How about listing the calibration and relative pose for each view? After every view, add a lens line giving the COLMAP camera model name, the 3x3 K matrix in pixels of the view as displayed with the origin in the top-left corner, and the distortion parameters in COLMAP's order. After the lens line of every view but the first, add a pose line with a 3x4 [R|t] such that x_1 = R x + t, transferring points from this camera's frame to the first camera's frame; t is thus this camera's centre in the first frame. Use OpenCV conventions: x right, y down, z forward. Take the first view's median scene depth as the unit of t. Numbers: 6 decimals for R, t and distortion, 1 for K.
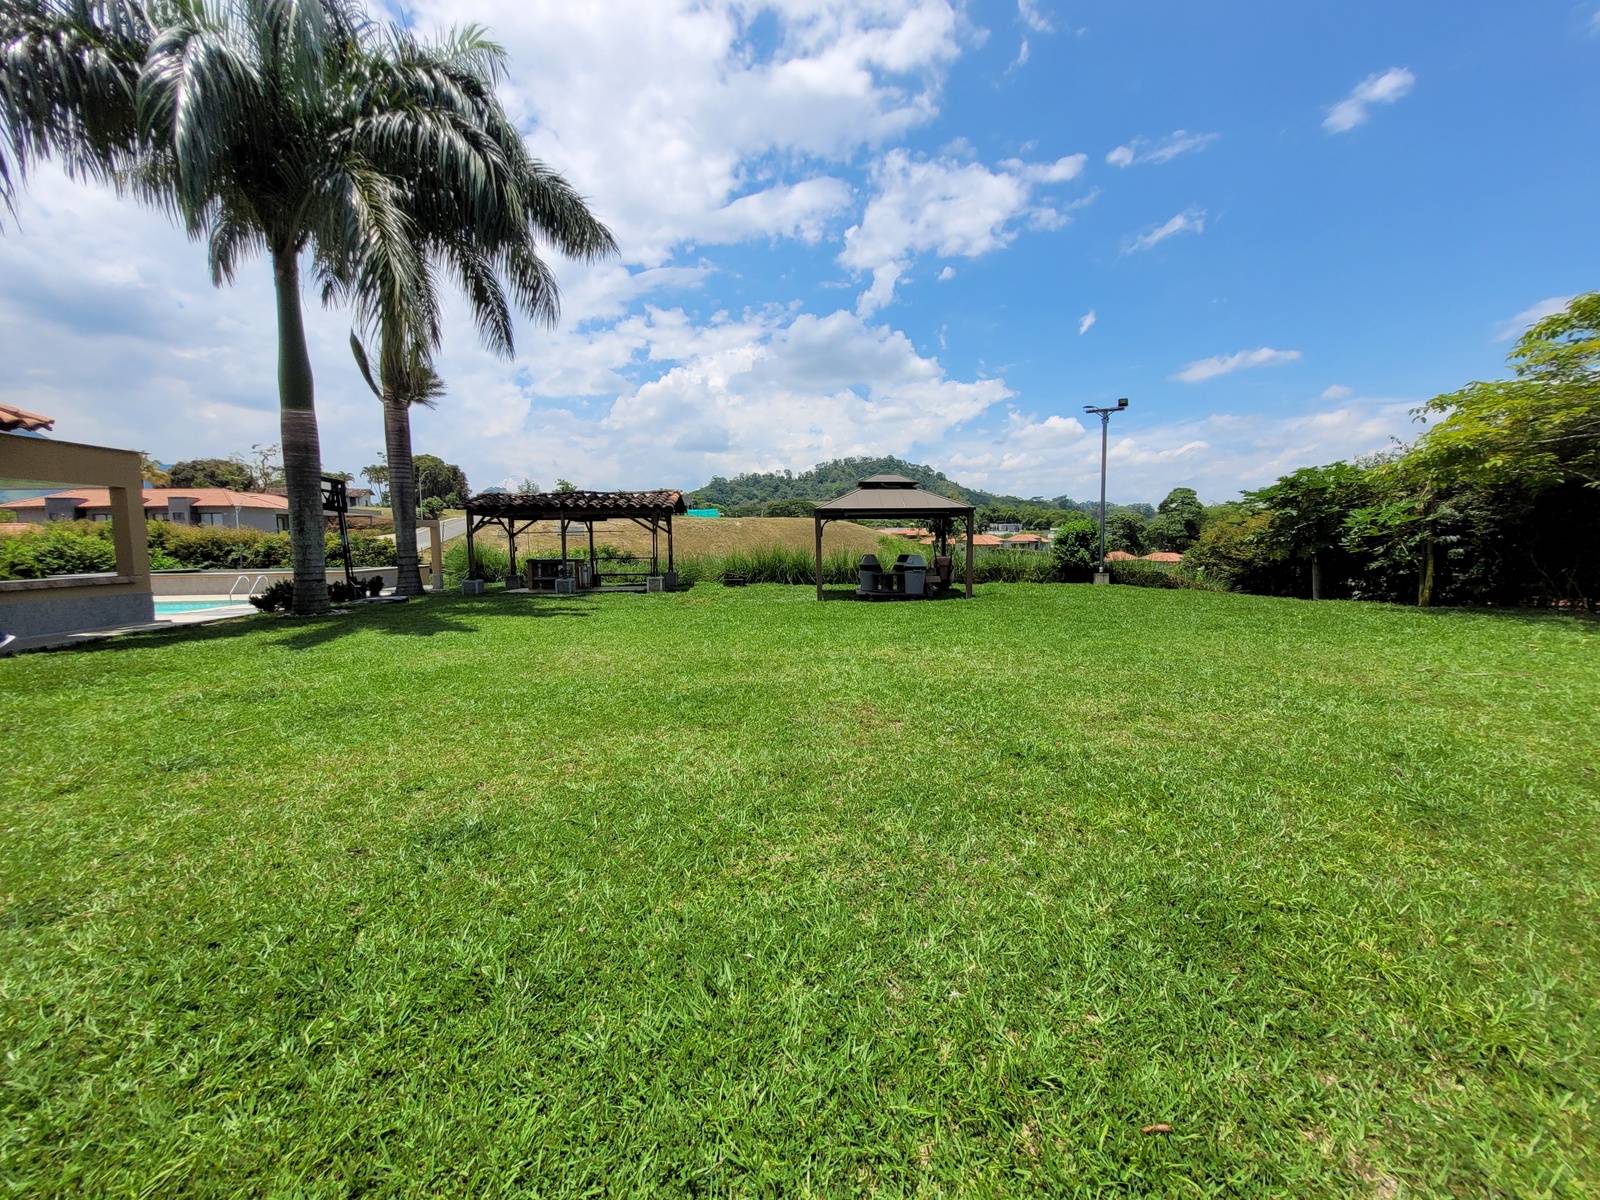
lens RADIAL K [[626.9, 0, 804.8], [0, 626.9, 588.2], [0, 0, 1]] dist [-0.001830, 0.000956]
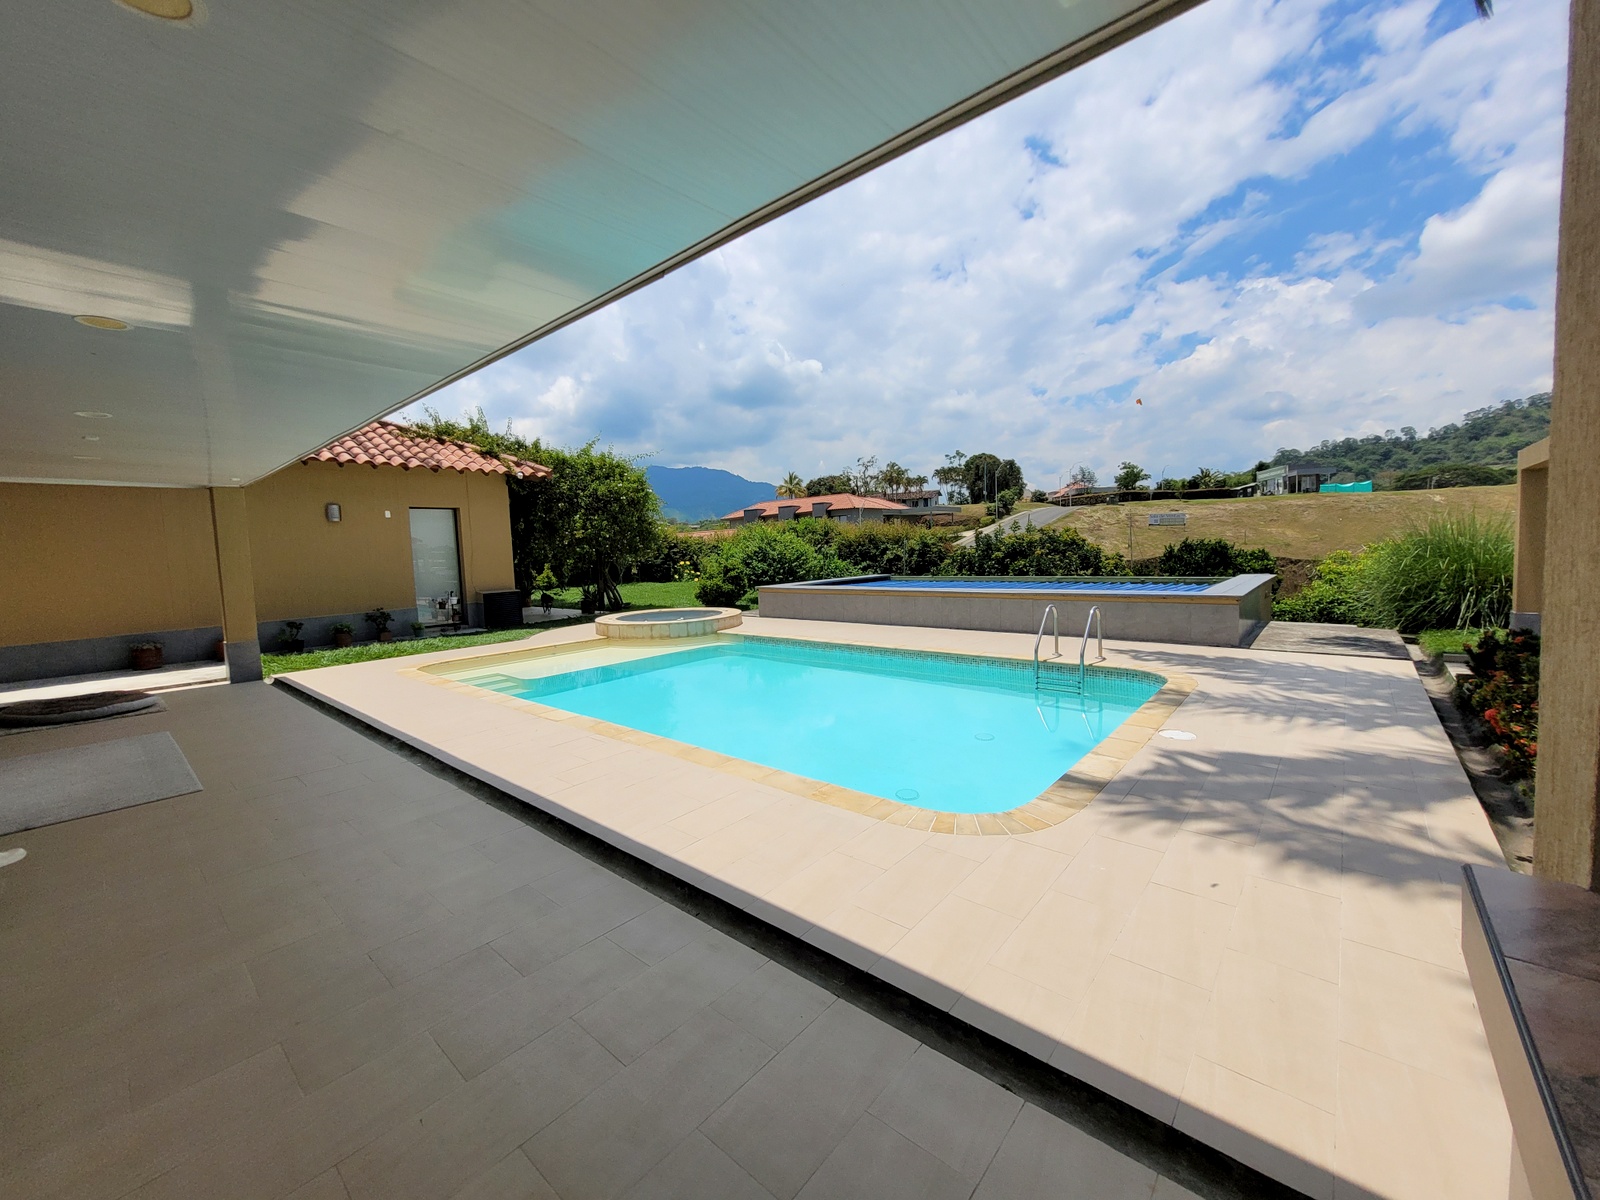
lens RADIAL K [[626.9, 0, 804.8], [0, 626.9, 588.2], [0, 0, 1]] dist [-0.001830, 0.000956]
pose [[0.712231, 0.031465, -0.701240, -0.216024], [-0.026140, 0.999491, 0.018298, -0.010661], [0.701458, 0.005298, 0.712691, 0.171363]]
